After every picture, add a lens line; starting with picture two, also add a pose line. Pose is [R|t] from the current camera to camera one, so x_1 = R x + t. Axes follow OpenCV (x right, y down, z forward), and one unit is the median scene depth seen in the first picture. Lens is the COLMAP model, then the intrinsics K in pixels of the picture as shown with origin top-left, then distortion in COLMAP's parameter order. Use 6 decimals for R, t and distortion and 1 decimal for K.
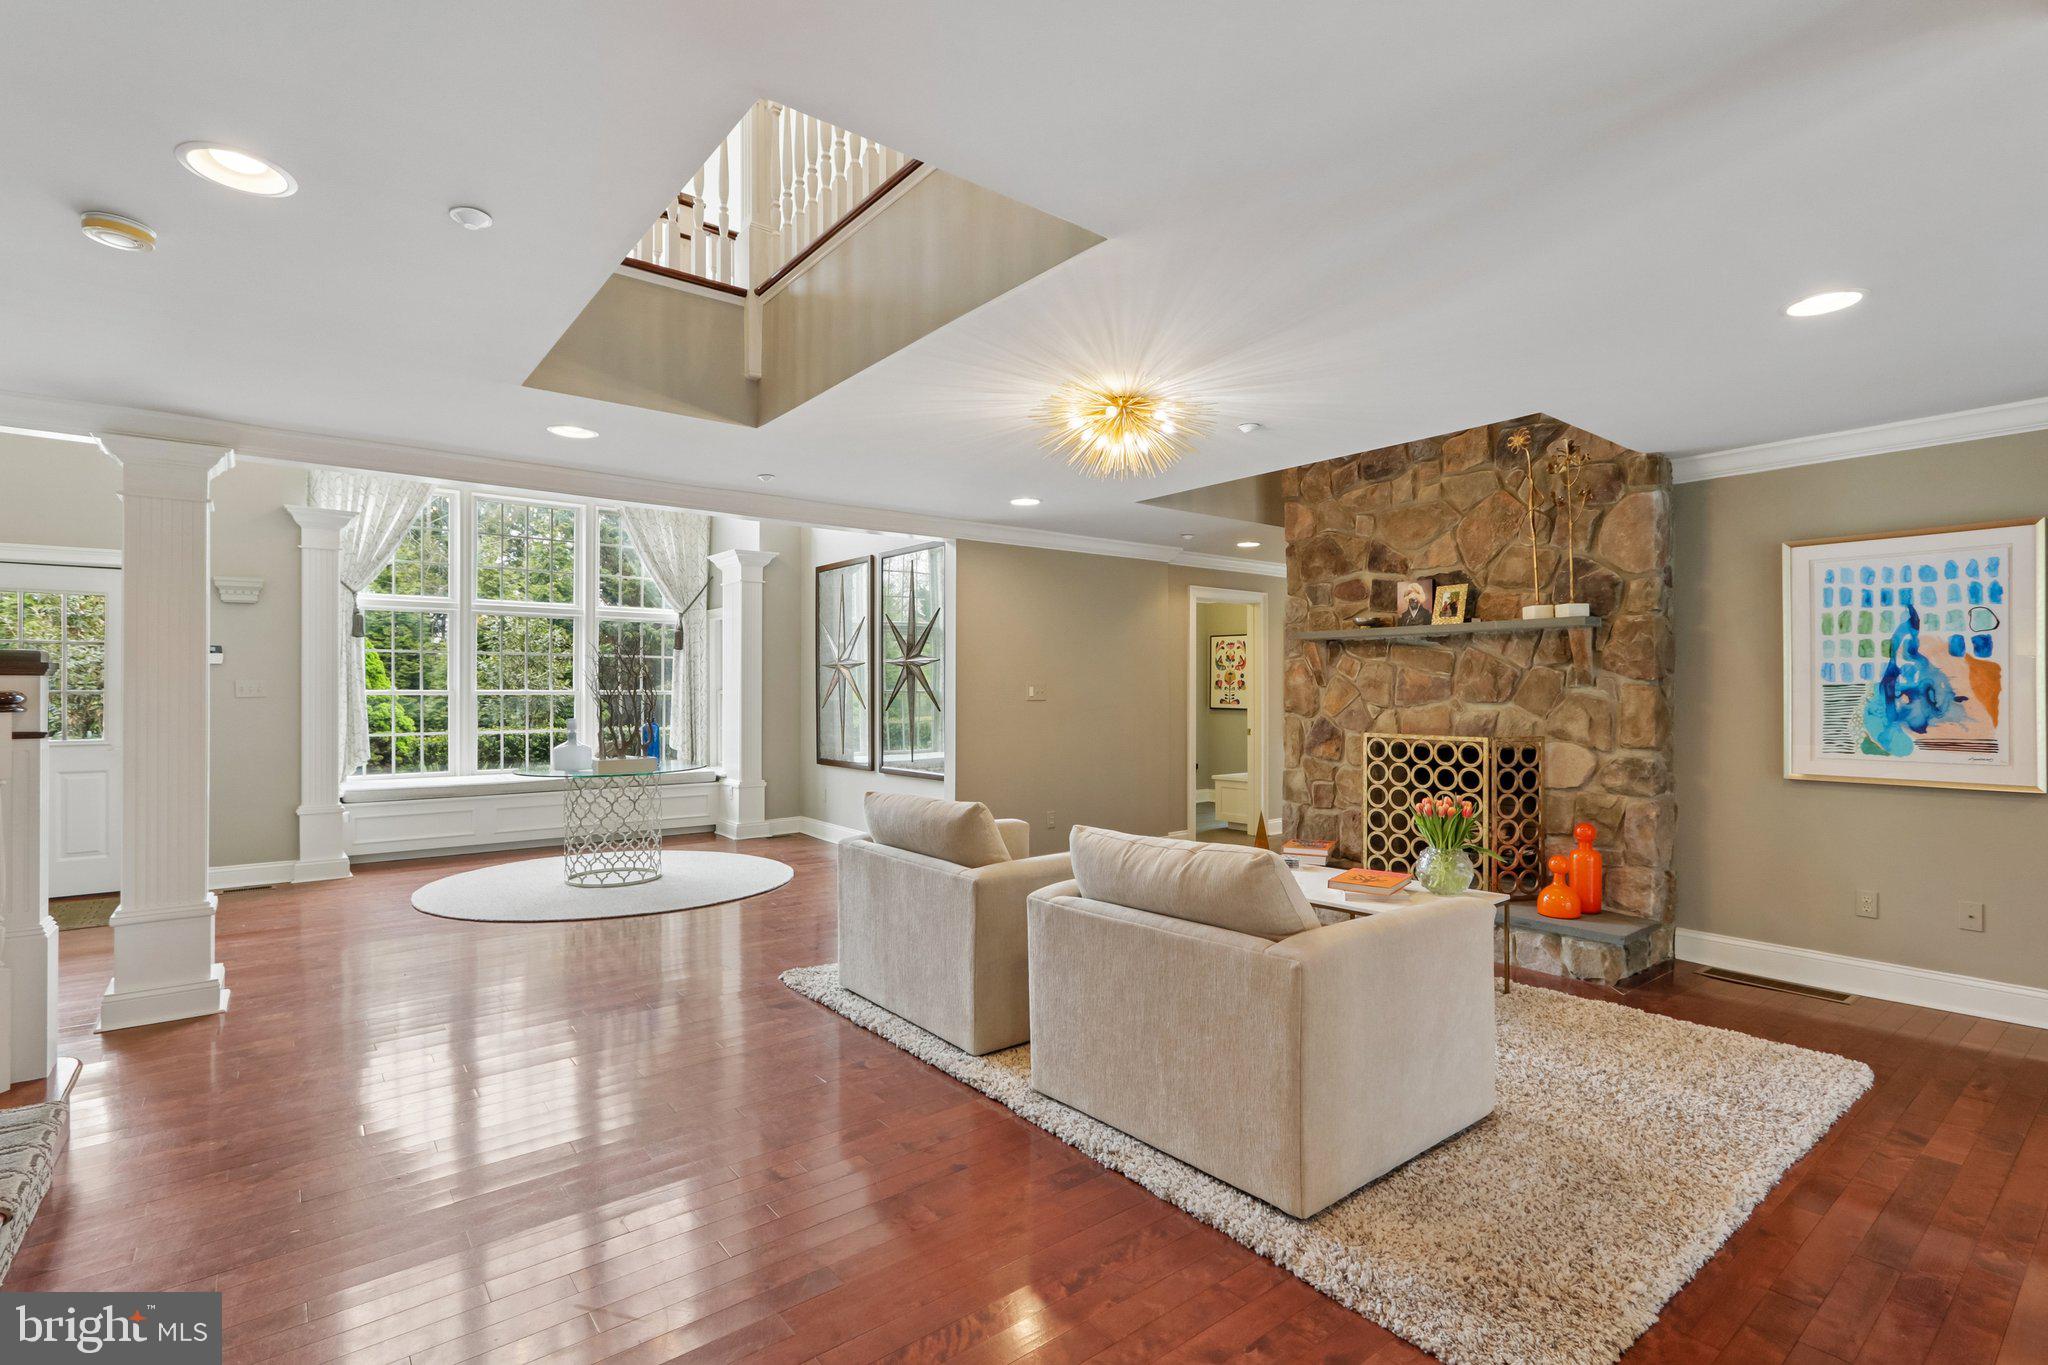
lens RADIAL K [[951.8, 0, 1025.8], [0, 951.8, 683.8], [0, 0, 1]] dist [-0.001809, 0.001205]
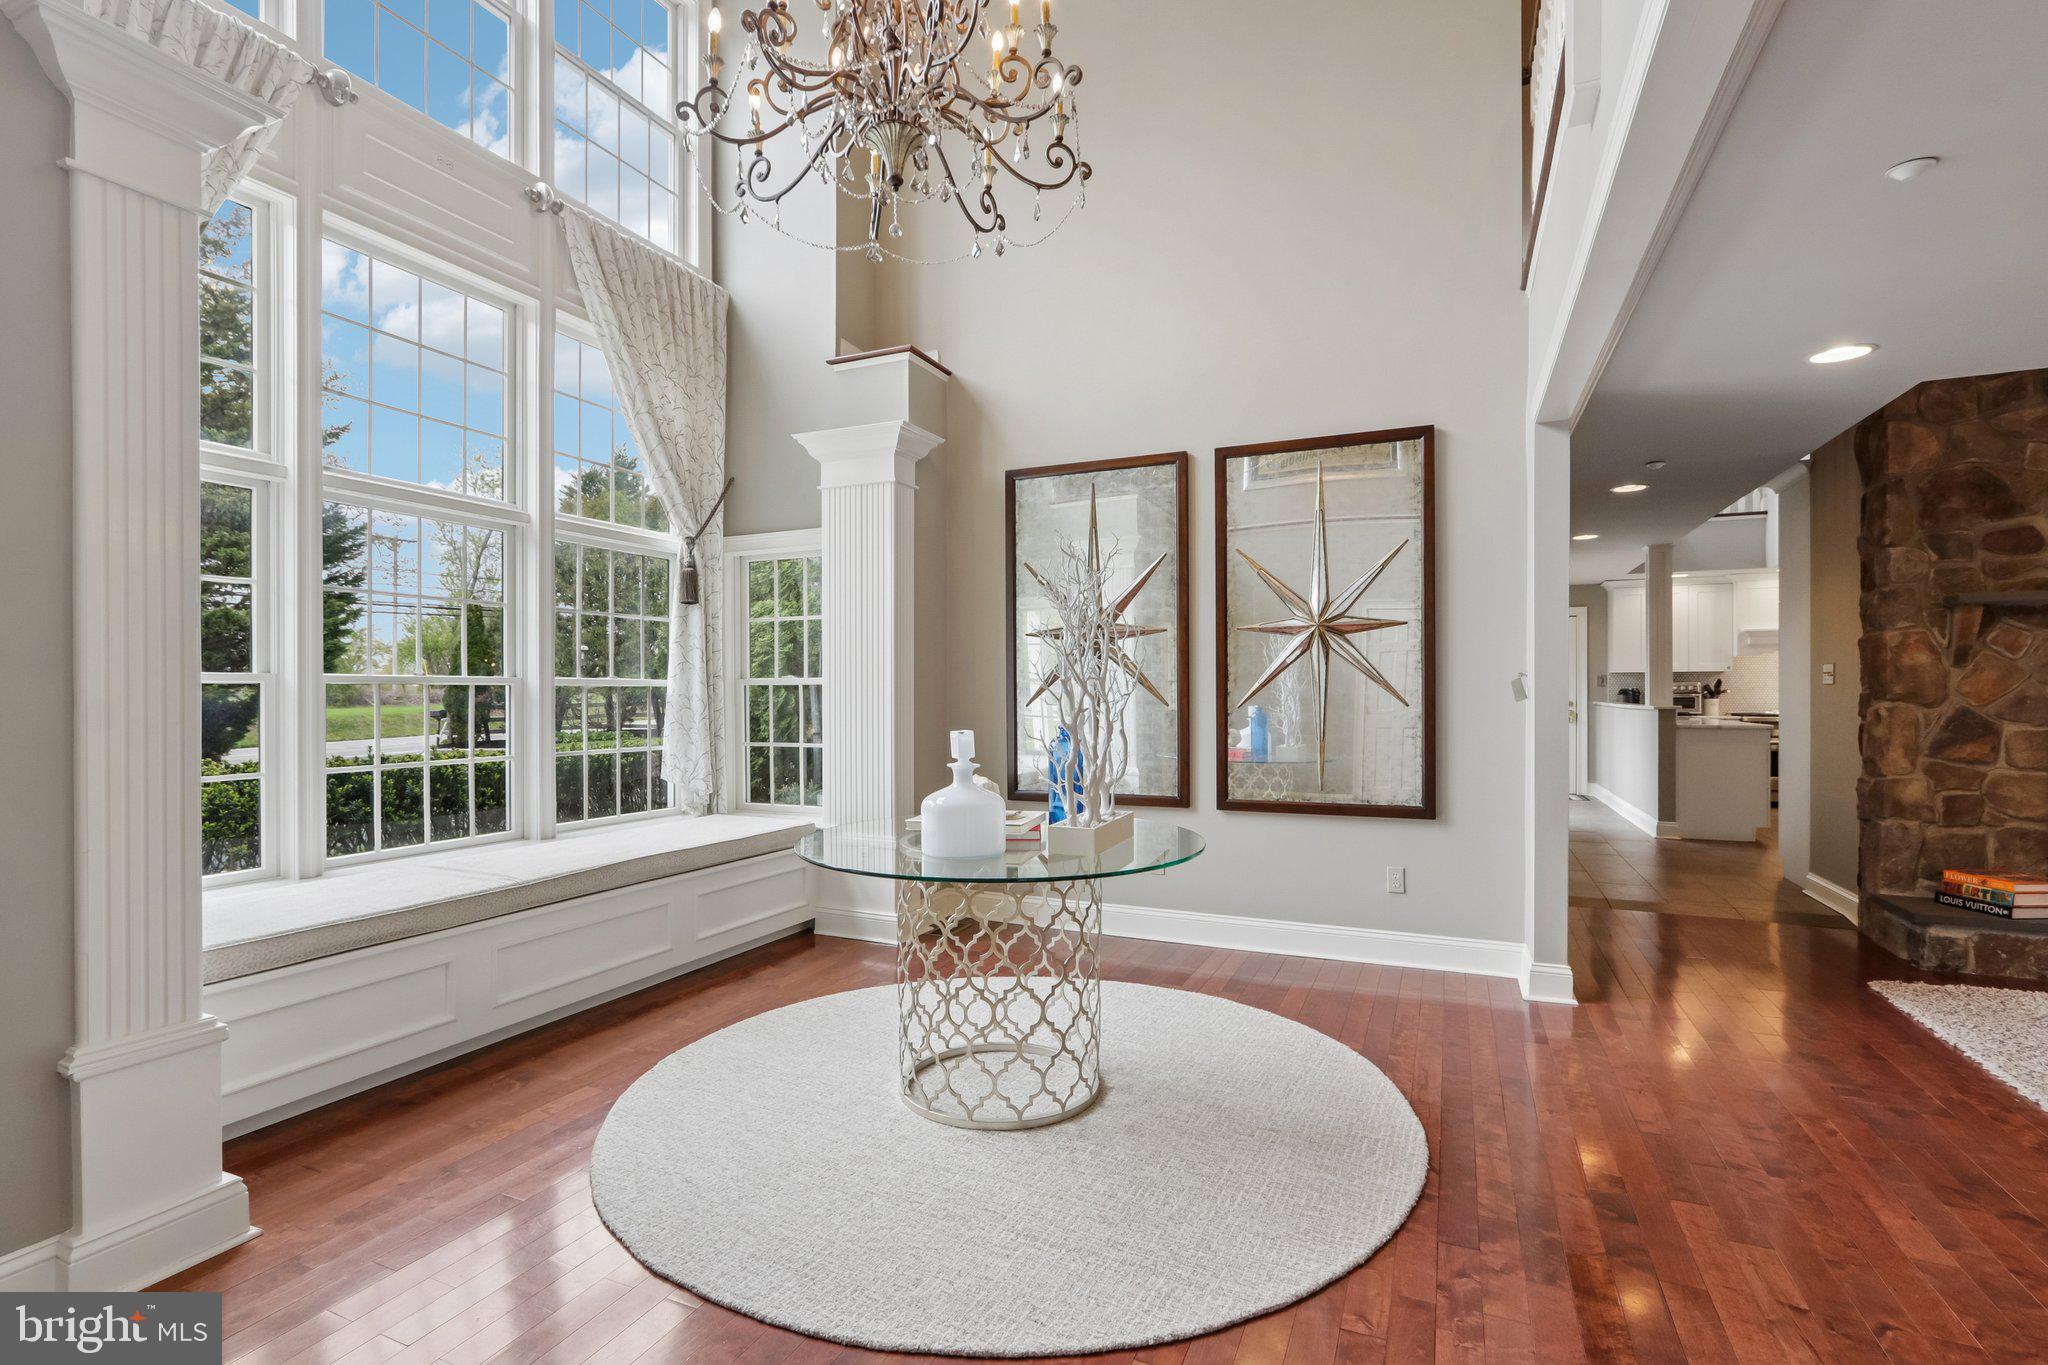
lens RADIAL K [[951.8, 0, 1014.6], [0, 951.8, 695.9], [0, 0, 1]] dist [-0.001809, 0.001205]
pose [[0.889561, -0.005255, 0.456787, -0.740365], [0.000458, 0.999944, 0.010610, 0.018901], [-0.456817, -0.009229, 0.889513, 0.700165]]
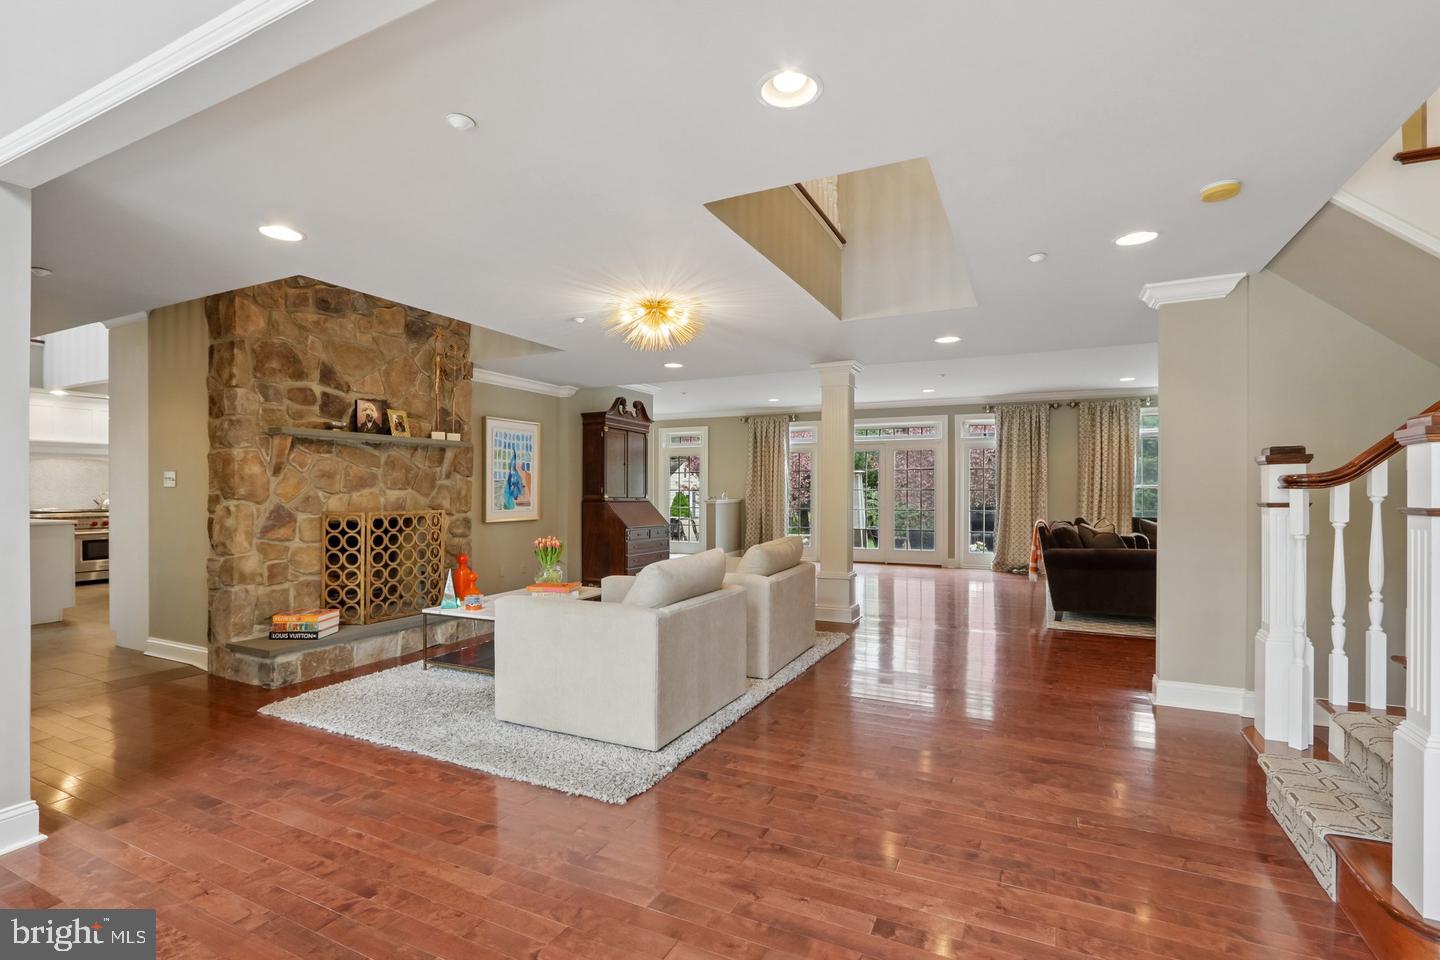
lens RADIAL K [[669.2, 0, 713.7], [0, 669.2, 492.9], [0, 0, 1]] dist [-0.001809, 0.001205]
pose [[-0.420113, -0.003506, 0.907465, -0.649396], [-0.006903, 0.999976, 0.000668, 0.019730], [-0.907446, -0.005983, -0.420127, 0.903472]]
